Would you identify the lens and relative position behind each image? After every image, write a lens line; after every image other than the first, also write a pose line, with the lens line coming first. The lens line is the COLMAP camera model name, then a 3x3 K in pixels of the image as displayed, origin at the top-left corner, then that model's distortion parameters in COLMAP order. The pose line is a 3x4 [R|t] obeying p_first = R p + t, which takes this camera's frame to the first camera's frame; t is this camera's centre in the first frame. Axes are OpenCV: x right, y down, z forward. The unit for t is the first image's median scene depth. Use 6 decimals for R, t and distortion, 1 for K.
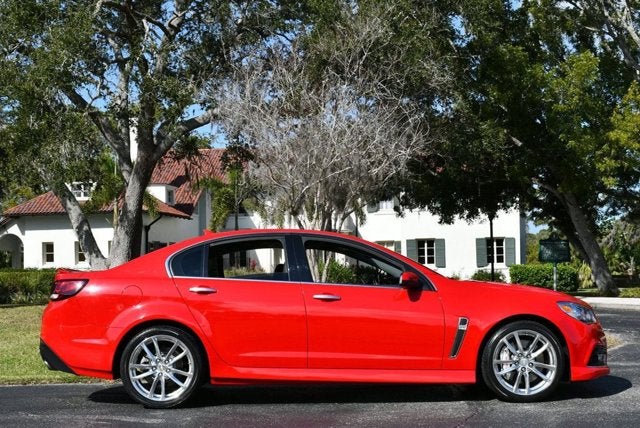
lens RADIAL K [[983.5, 0, 320.0], [0, 983.5, 214.0], [0, 0, 1]] dist [-0.043277, -0.049164]
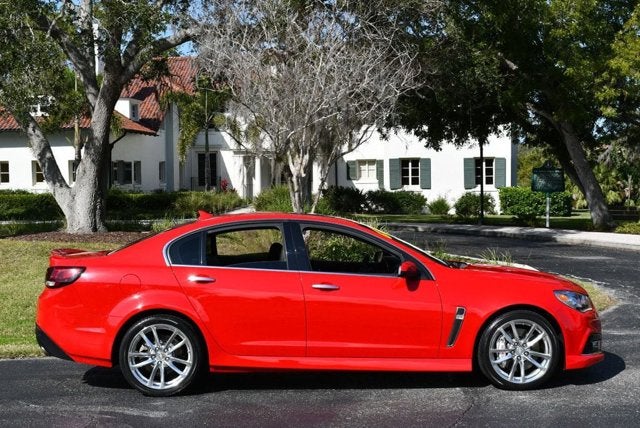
lens RADIAL K [[1069.5, 0, 320.0], [0, 1069.5, 214.0], [0, 0, 1]] dist [-0.039559, -0.007446]
pose [[0.999654, 0.005265, 0.025767, -0.026552], [-0.007534, 0.996024, 0.088766, -0.084021], [-0.025197, -0.088930, 0.995719, -0.077527]]
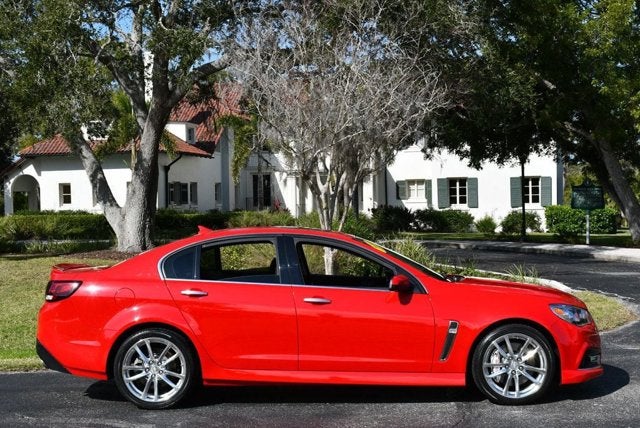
lens RADIAL K [[1031.2, 0, 320.0], [0, 1031.2, 214.0], [0, 0, 1]] dist [-0.037450, -0.057537]
pose [[0.999496, 0.000450, -0.031730, 0.041972], [0.001779, 0.997532, 0.070191, -0.075589], [0.031683, -0.070212, 0.997029, -0.042927]]
